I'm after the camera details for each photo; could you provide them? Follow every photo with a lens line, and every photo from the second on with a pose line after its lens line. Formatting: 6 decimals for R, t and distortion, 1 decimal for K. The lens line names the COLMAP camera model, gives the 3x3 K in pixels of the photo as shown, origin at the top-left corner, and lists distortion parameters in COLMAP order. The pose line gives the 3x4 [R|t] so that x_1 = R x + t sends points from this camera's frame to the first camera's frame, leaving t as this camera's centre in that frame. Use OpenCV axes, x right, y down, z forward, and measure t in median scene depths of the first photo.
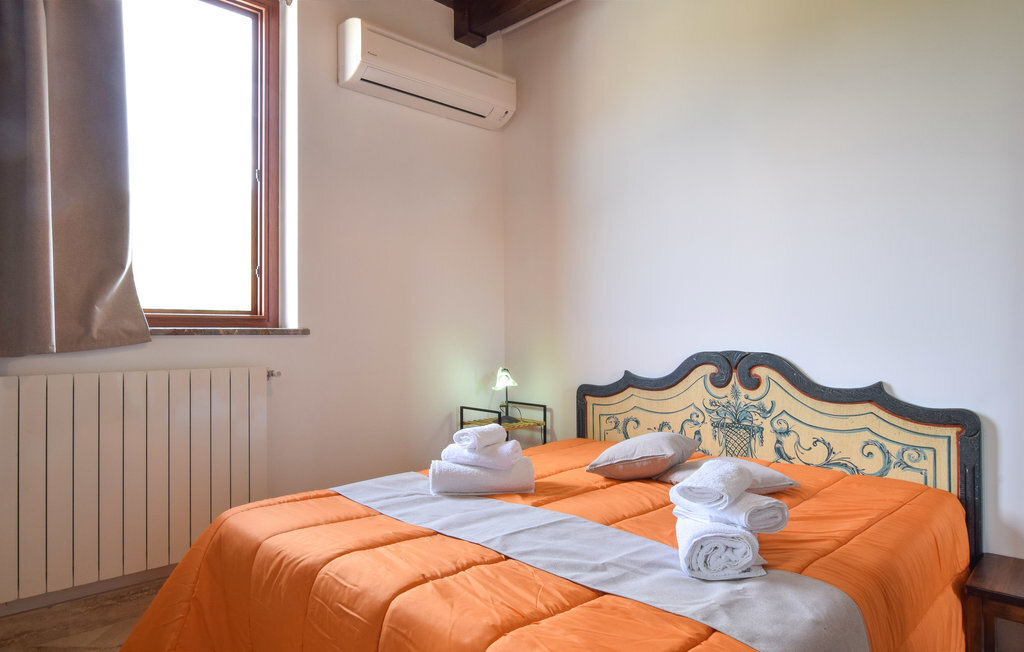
lens RADIAL K [[648.2, 0, 512.0], [0, 648.2, 326.0], [0, 0, 1]] dist [0.003685, 0.000394]
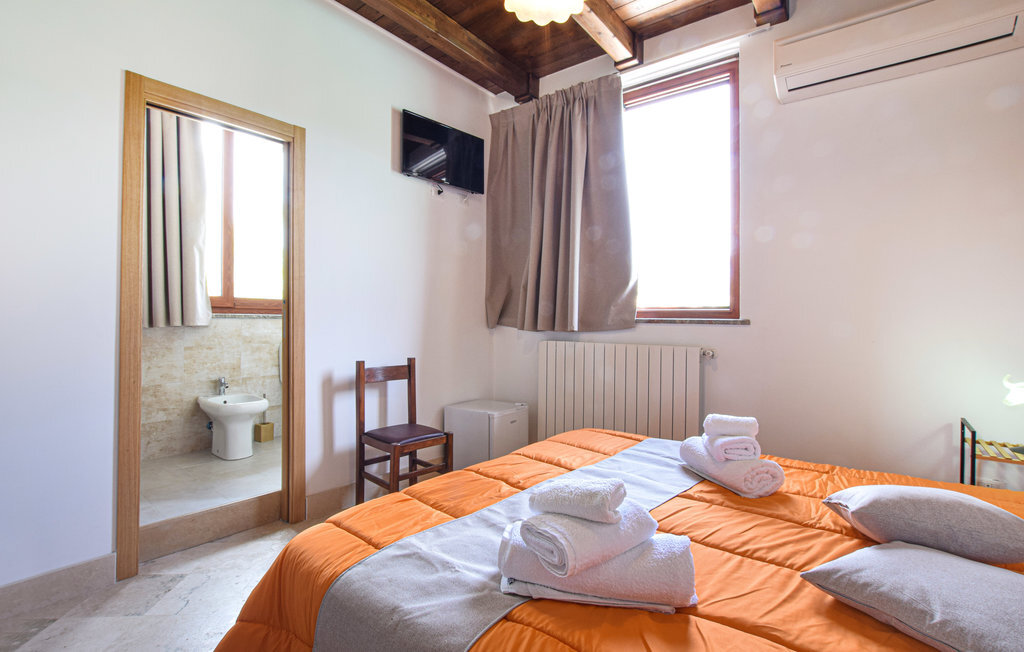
lens RADIAL K [[468.9, 0, 512.0], [0, 468.9, 326.0], [0, 0, 1]] dist [-0.000433, -0.000191]
pose [[0.141097, 0.018705, -0.989819, 0.589316], [-0.006529, 0.999817, 0.017963, 0.002751], [0.989974, 0.003928, 0.141194, 0.527450]]
